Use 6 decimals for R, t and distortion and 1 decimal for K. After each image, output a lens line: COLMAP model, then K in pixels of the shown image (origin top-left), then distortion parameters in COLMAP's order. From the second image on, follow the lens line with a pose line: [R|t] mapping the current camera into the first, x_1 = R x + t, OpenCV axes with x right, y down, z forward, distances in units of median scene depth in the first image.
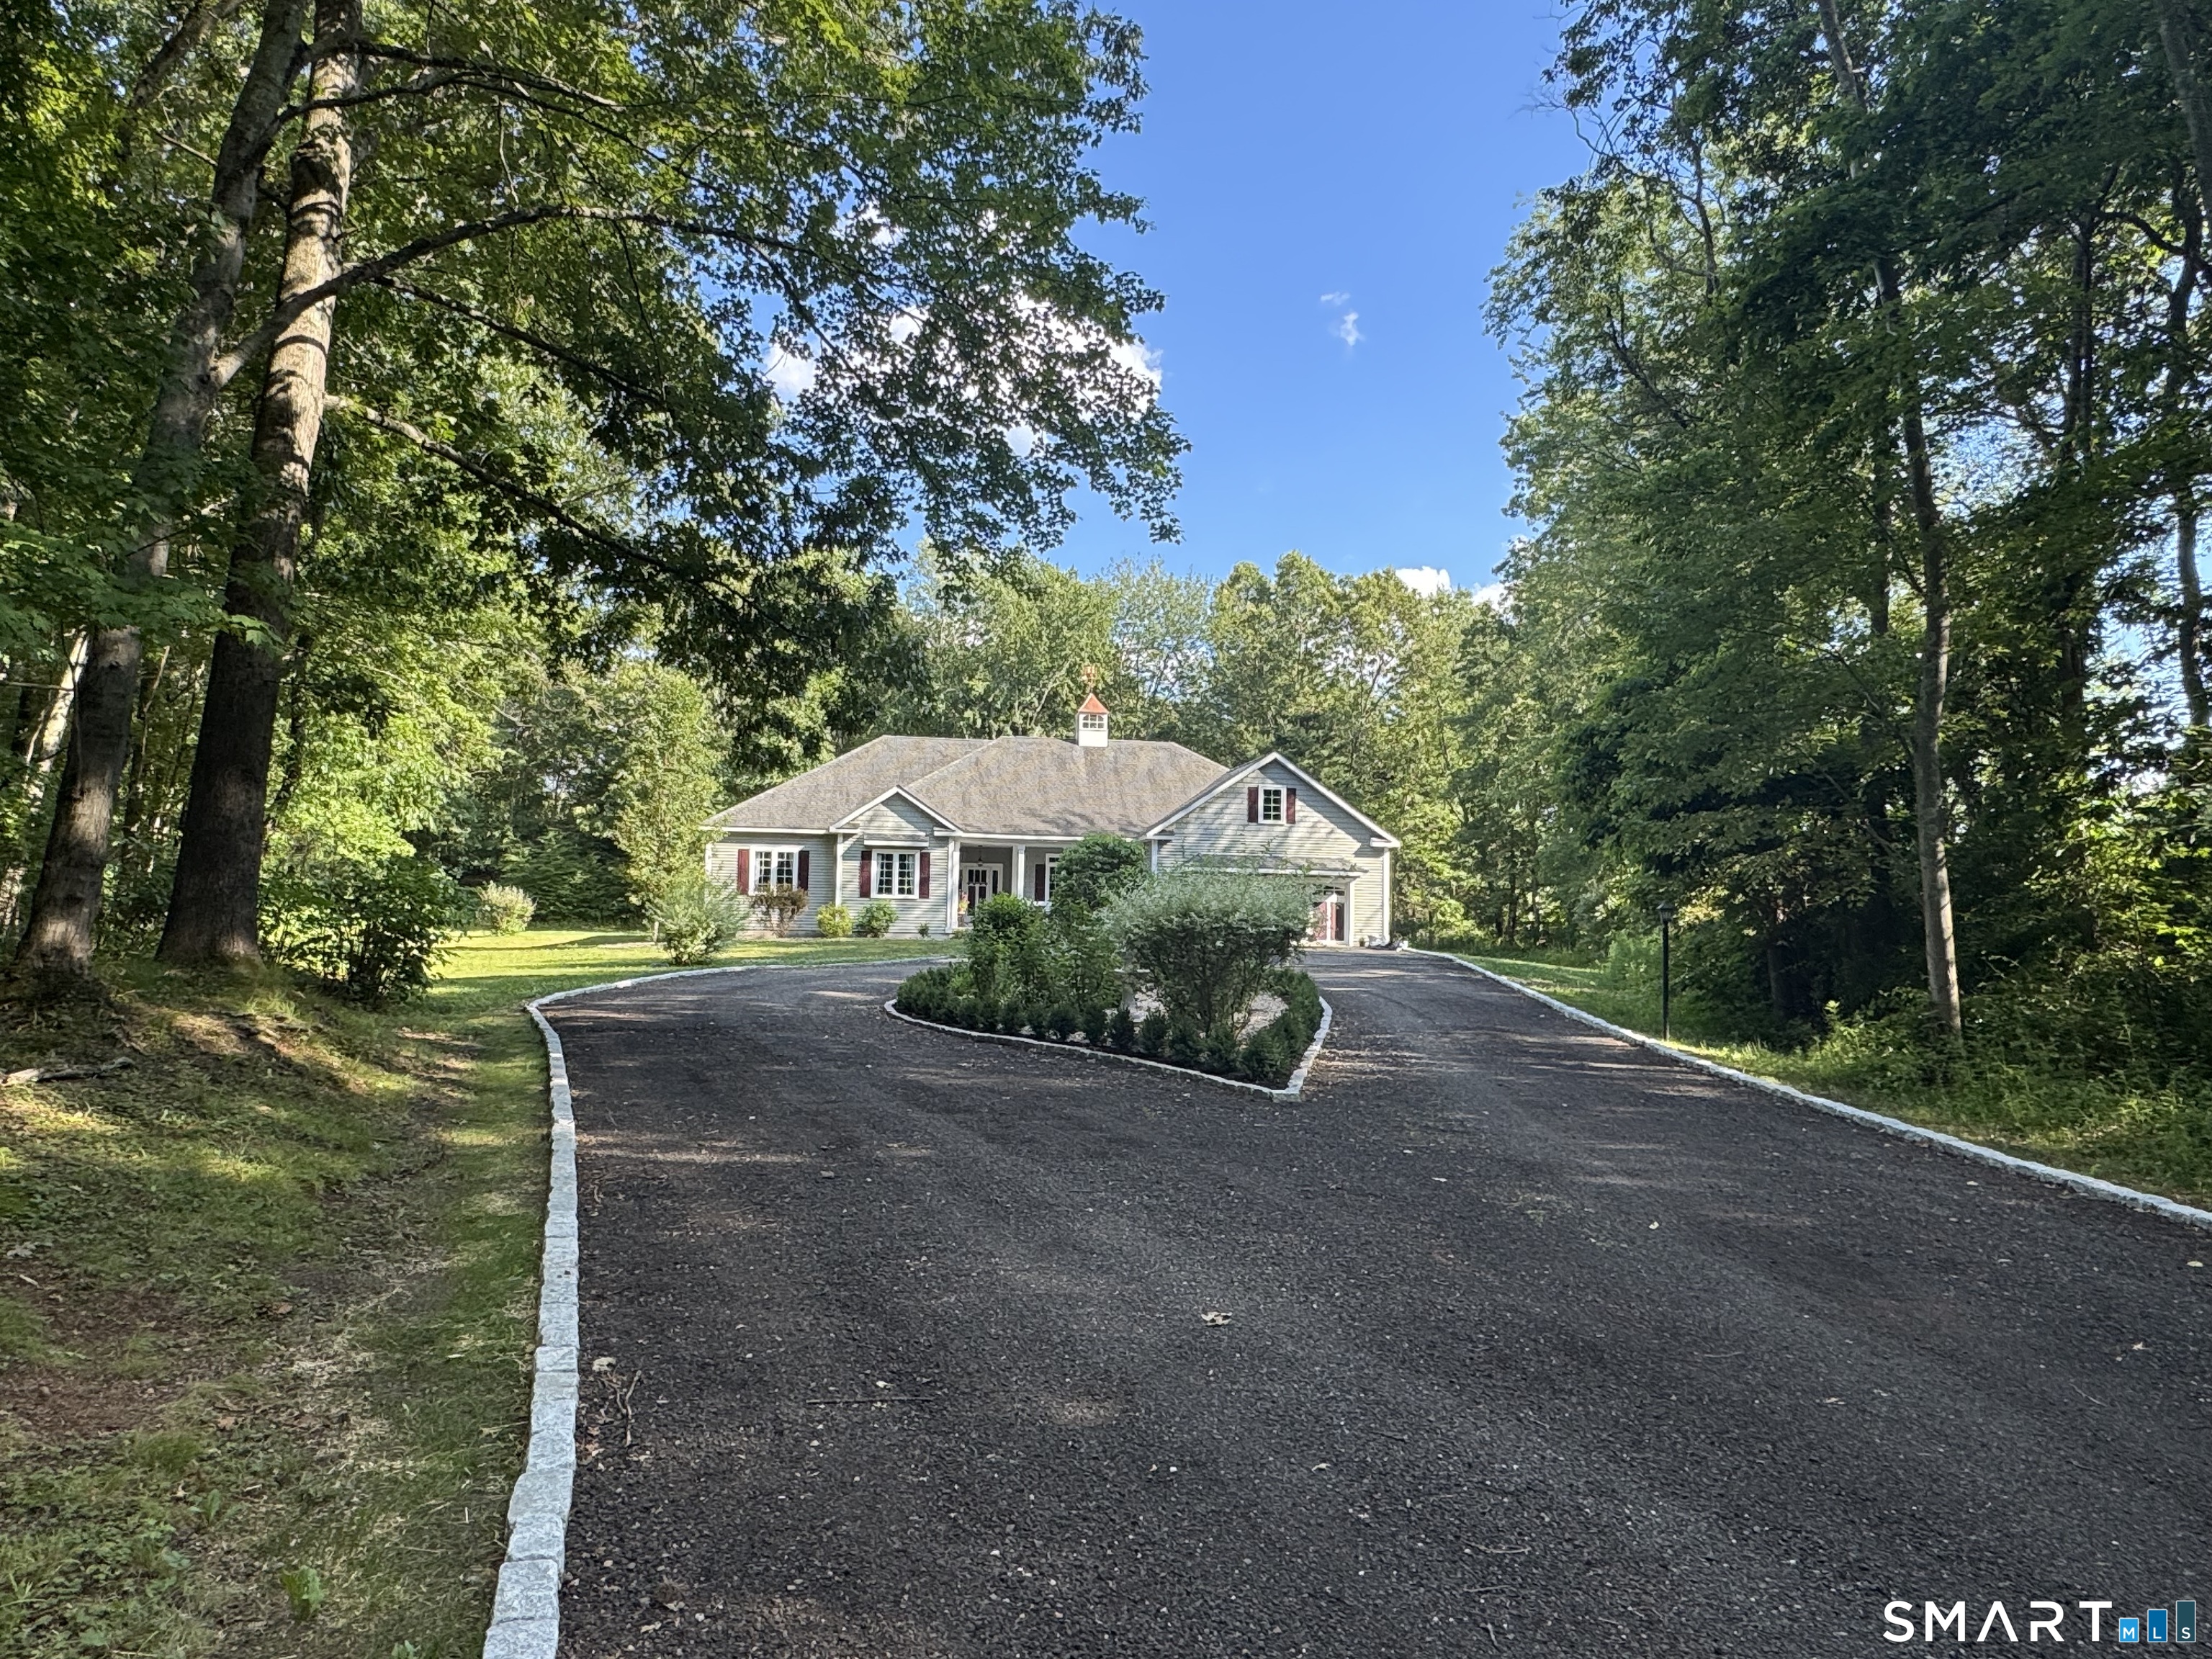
lens RADIAL K [[1373.9, 0, 1118.4], [0, 1373.9, 839.5], [0, 0, 1]] dist [0.008123, 0.000983]
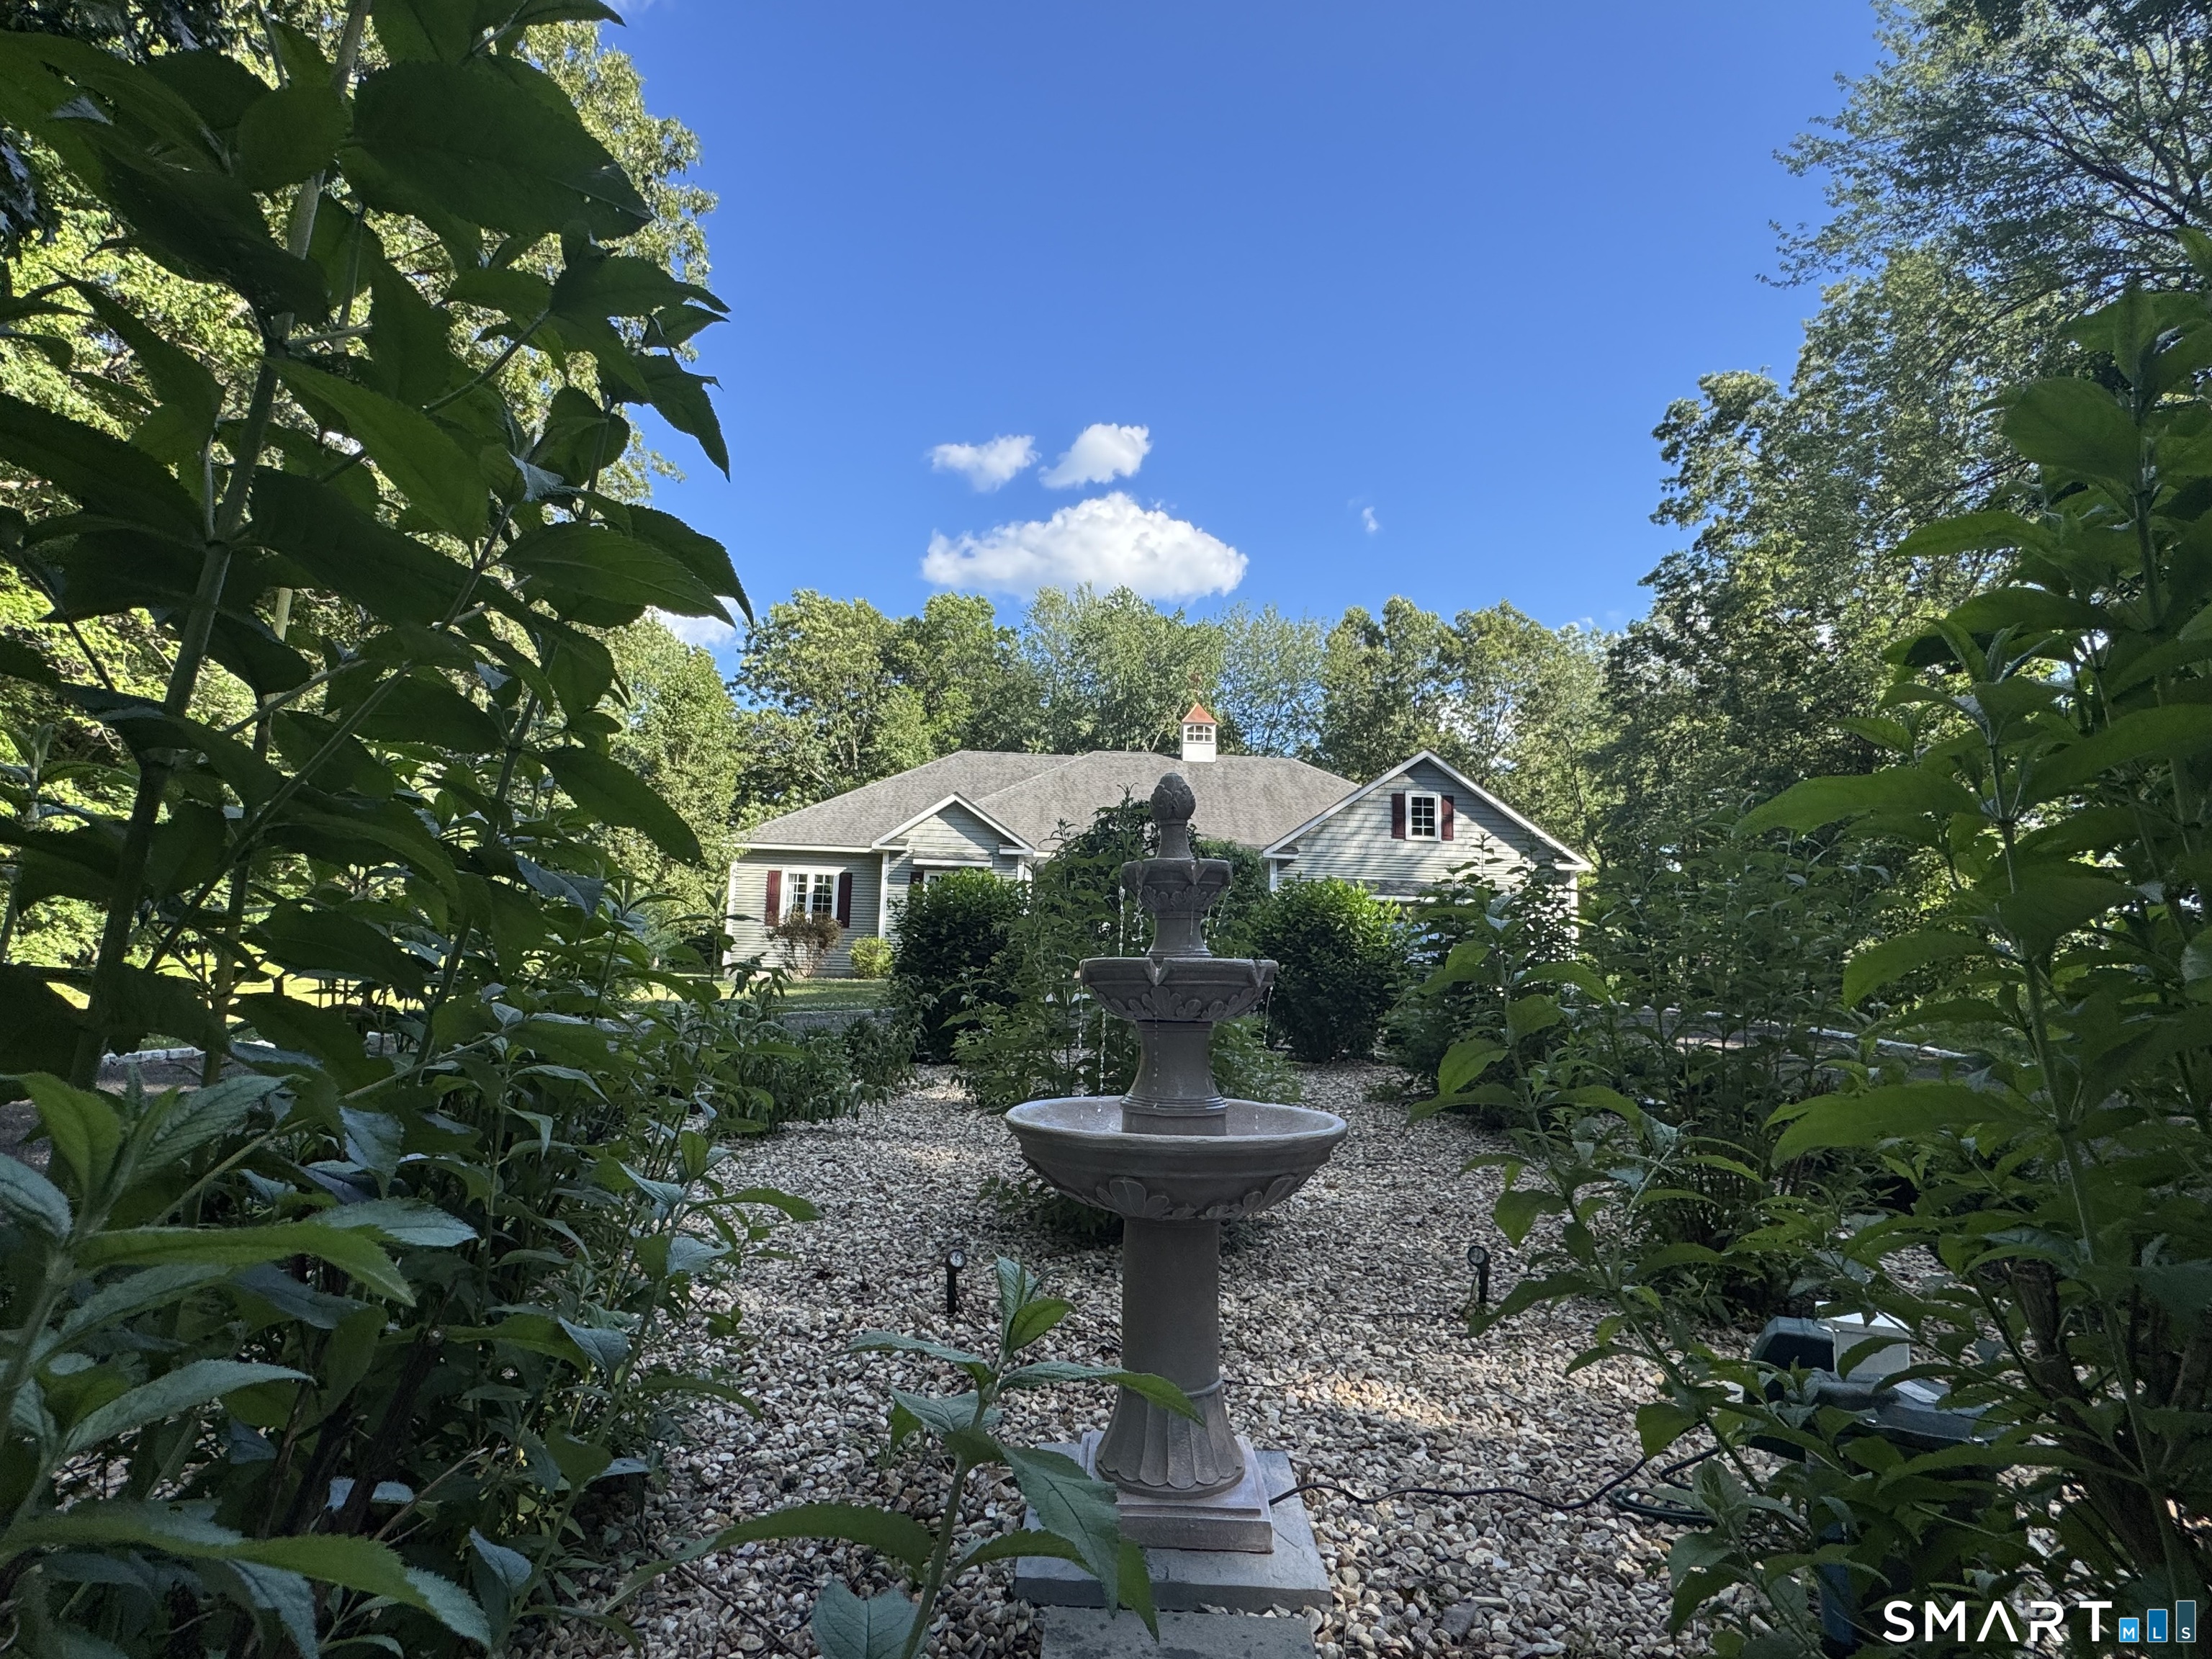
lens RADIAL K [[1094.7, 0, 1100.7], [0, 1094.7, 840.8], [0, 0, 1]] dist [0.005847, -0.000670]
pose [[0.992591, -0.003136, -0.121464, 0.004574], [-0.002929, 0.998759, -0.049726, 0.021150], [0.121469, 0.049713, 0.991350, 0.363128]]
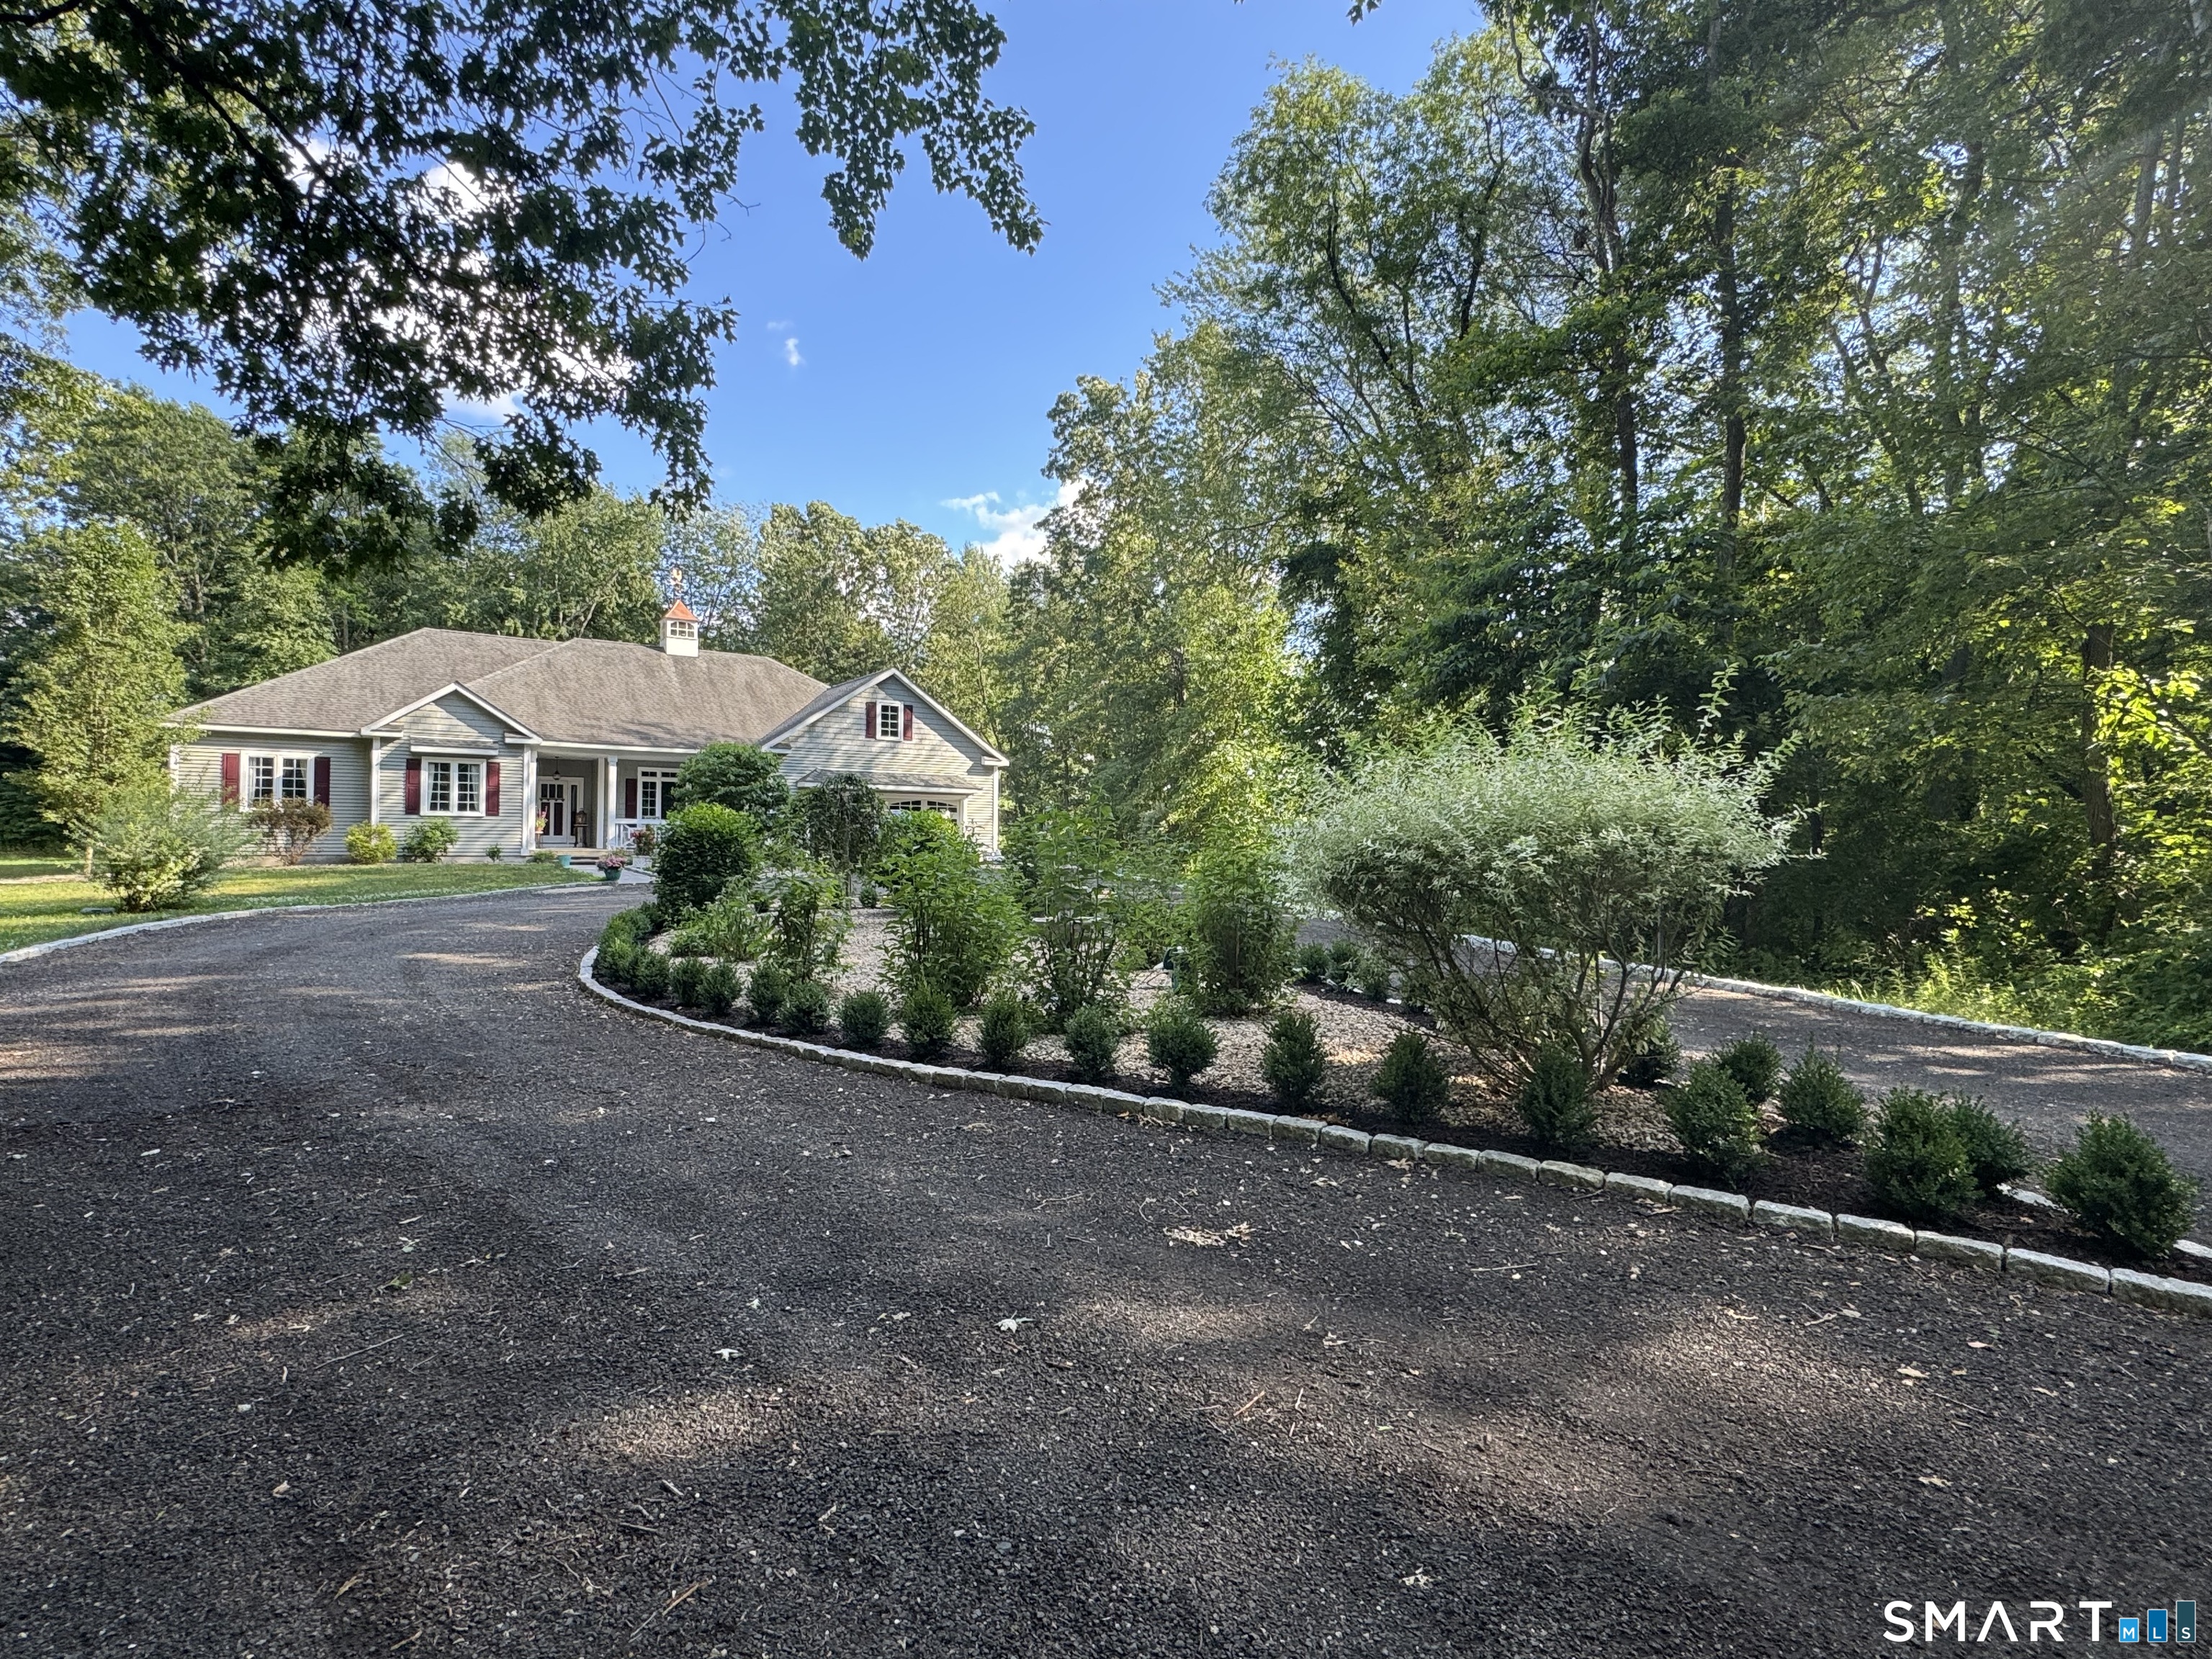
lens RADIAL K [[1094.7, 0, 1096.6], [0, 1094.7, 825.3], [0, 0, 1]] dist [0.005847, -0.000670]
pose [[0.913798, -0.005455, 0.406132, -0.074387], [-0.014680, 0.998813, 0.046447, 0.011516], [-0.405903, -0.048405, 0.912633, 0.219692]]
